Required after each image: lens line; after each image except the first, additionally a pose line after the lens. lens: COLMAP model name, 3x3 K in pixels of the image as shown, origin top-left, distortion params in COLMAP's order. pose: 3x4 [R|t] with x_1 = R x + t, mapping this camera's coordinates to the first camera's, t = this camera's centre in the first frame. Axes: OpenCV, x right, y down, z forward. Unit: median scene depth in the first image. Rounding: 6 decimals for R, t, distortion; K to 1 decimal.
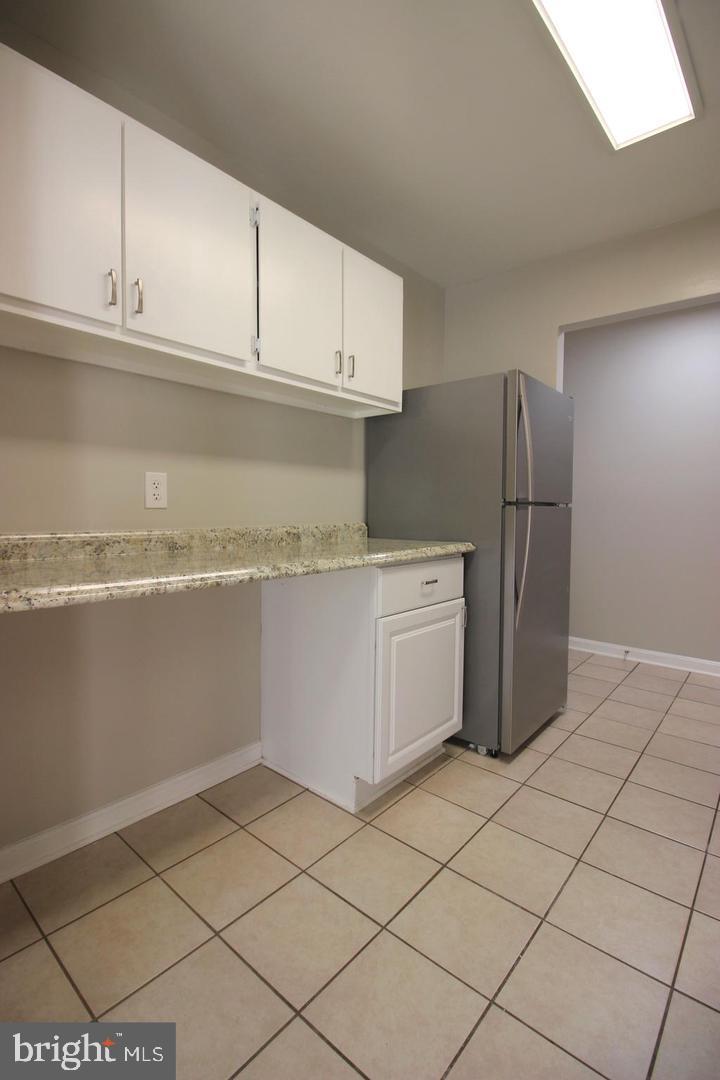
lens RADIAL K [[503.4, 0, 356.8], [0, 503.4, 539.3], [0, 0, 1]] dist [-0.033475, -0.000604]
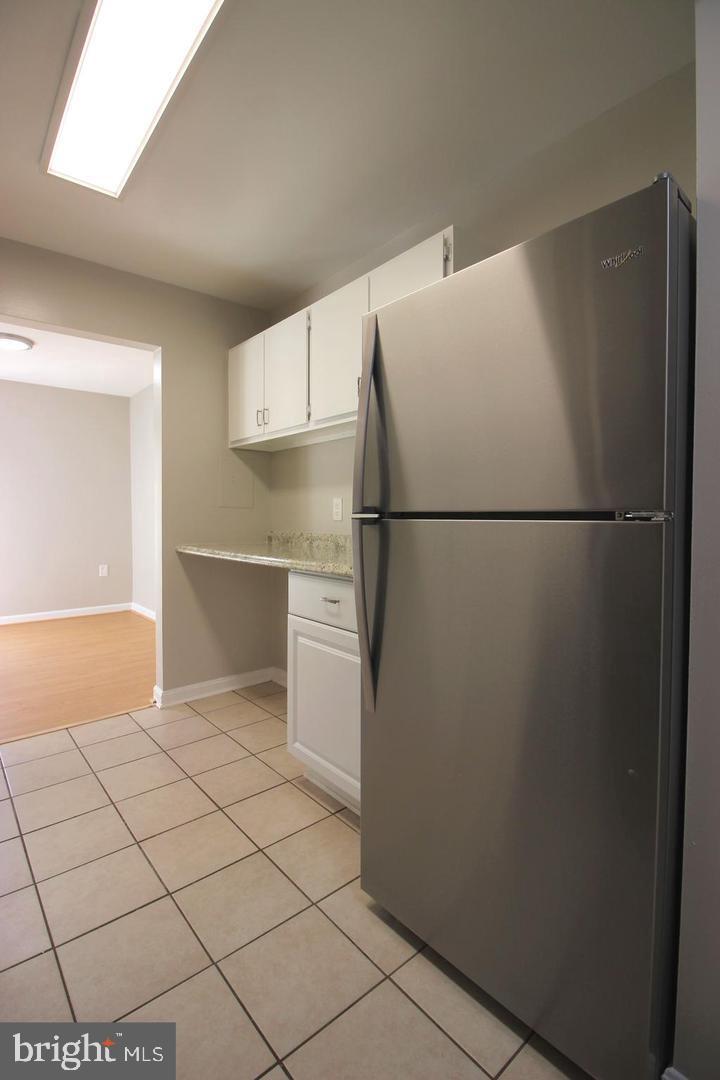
lens RADIAL K [[503.4, 0, 358.8], [0, 503.4, 544.3], [0, 0, 1]] dist [-0.033475, -0.000604]
pose [[-0.168241, 0.046744, -0.984637, 1.042801], [-0.073352, 0.995512, 0.059794, -0.078237], [0.983013, 0.082285, -0.164057, 1.183248]]
